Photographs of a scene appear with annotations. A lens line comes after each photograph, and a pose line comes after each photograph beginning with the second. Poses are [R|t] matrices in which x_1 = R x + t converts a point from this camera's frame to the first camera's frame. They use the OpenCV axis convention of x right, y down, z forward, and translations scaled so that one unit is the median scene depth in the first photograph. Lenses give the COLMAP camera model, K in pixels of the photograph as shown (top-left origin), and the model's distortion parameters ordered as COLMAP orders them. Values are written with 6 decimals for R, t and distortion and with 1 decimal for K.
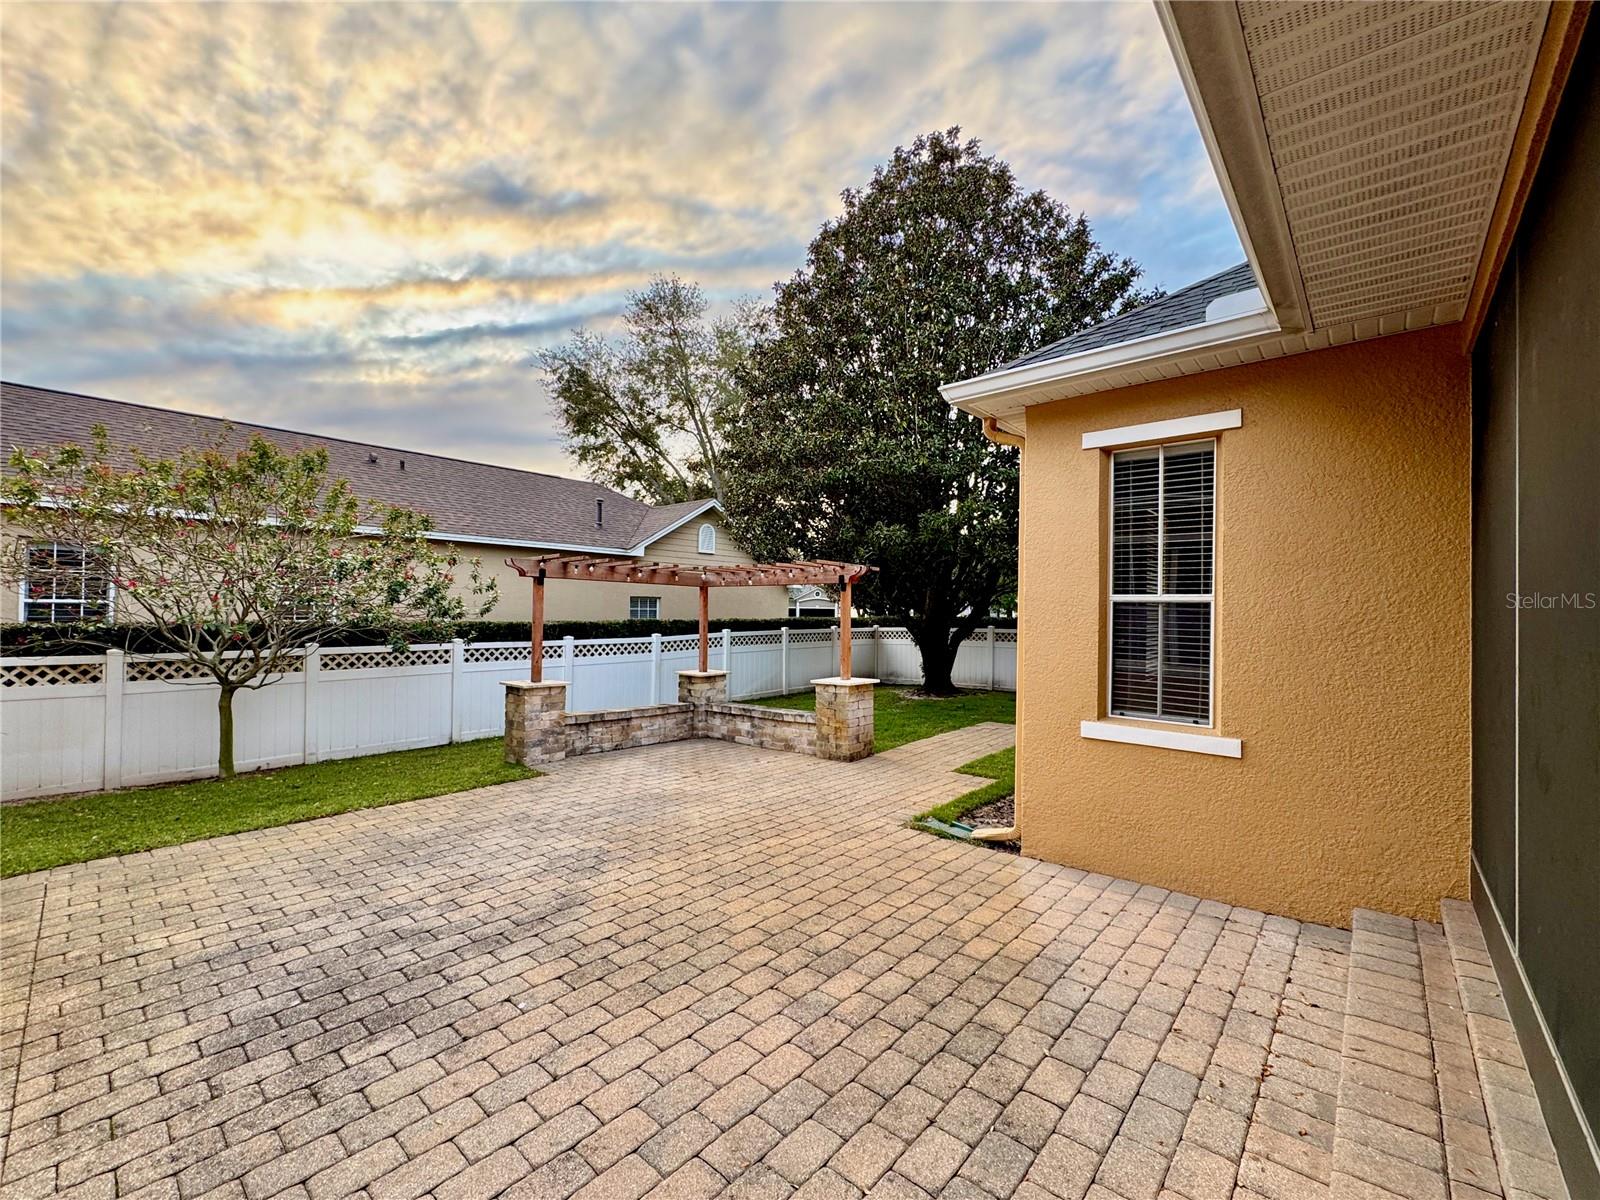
lens RADIAL K [[636.9, 0, 795.3], [0, 636.9, 603.0], [0, 0, 1]] dist [-0.000358, 0.000899]
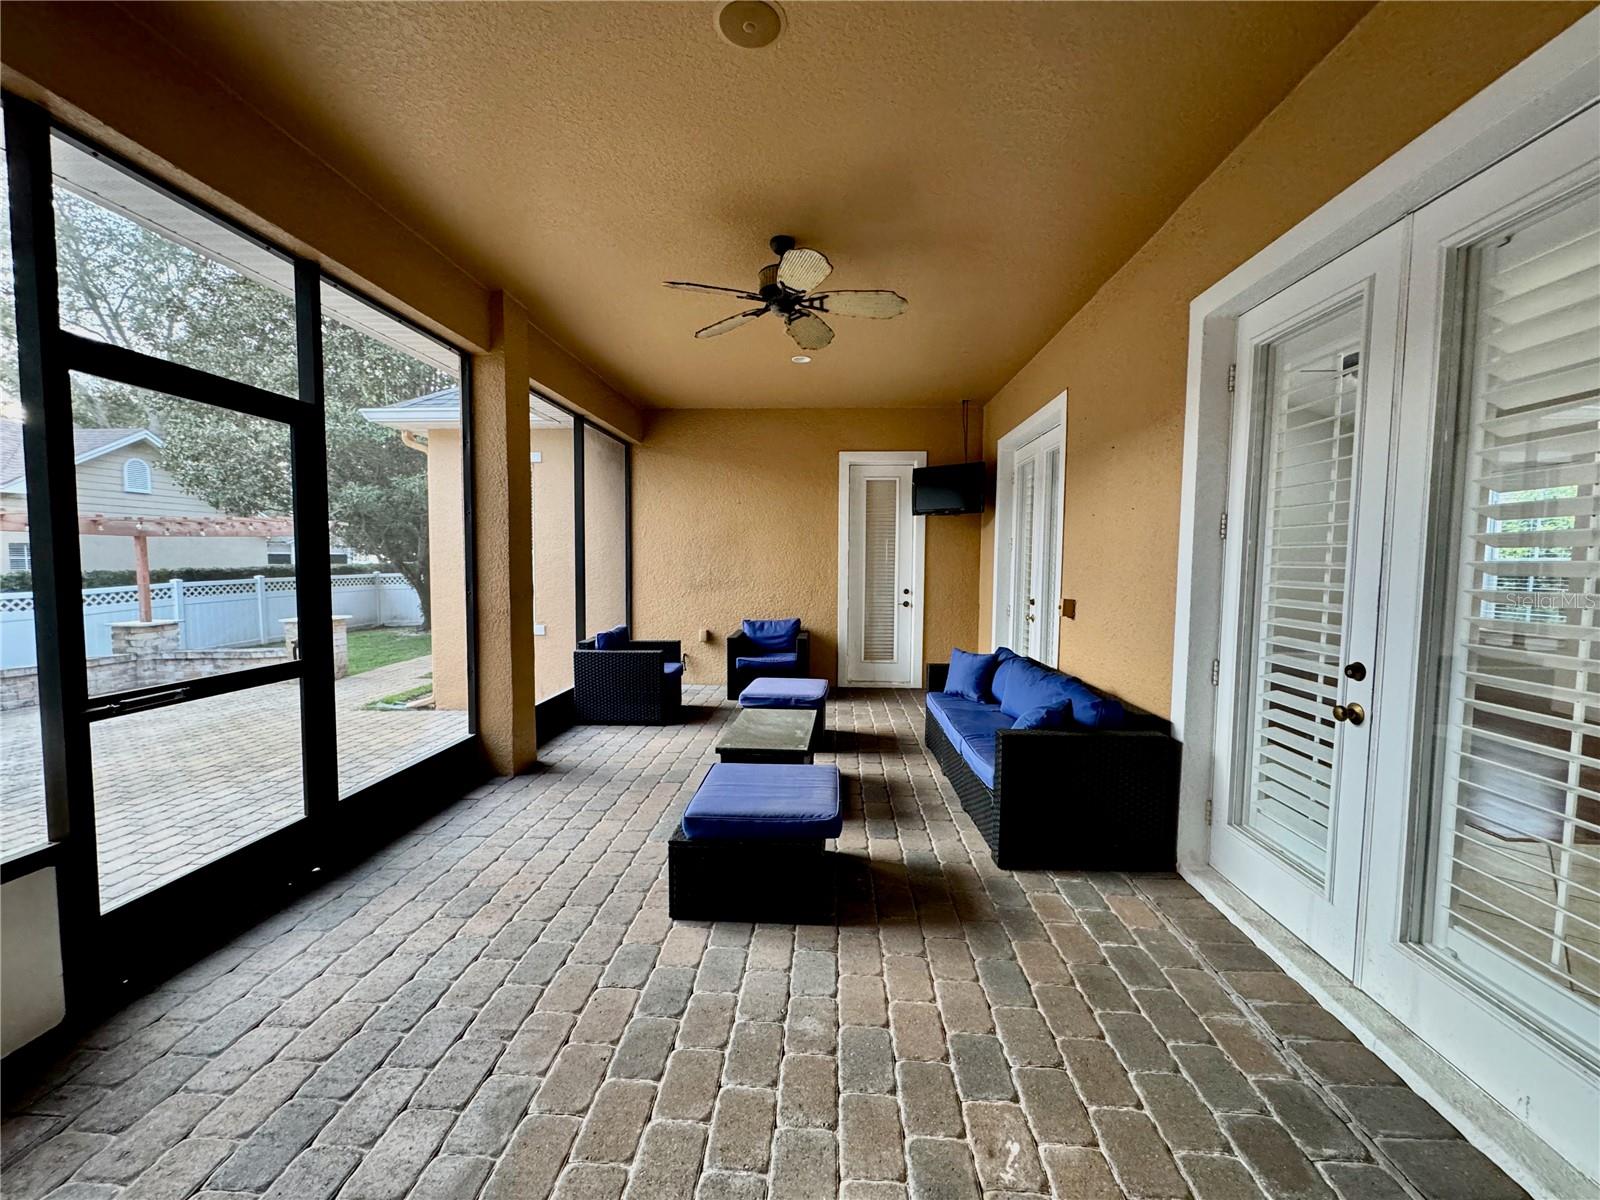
lens RADIAL K [[636.9, 0, 801.8], [0, 636.9, 596.9], [0, 0, 1]] dist [-0.000358, 0.000899]
pose [[0.785906, -0.048775, 0.616420, 0.050596], [-0.000564, 0.996827, 0.079593, -0.011822], [-0.618346, -0.062900, 0.783385, -0.426973]]
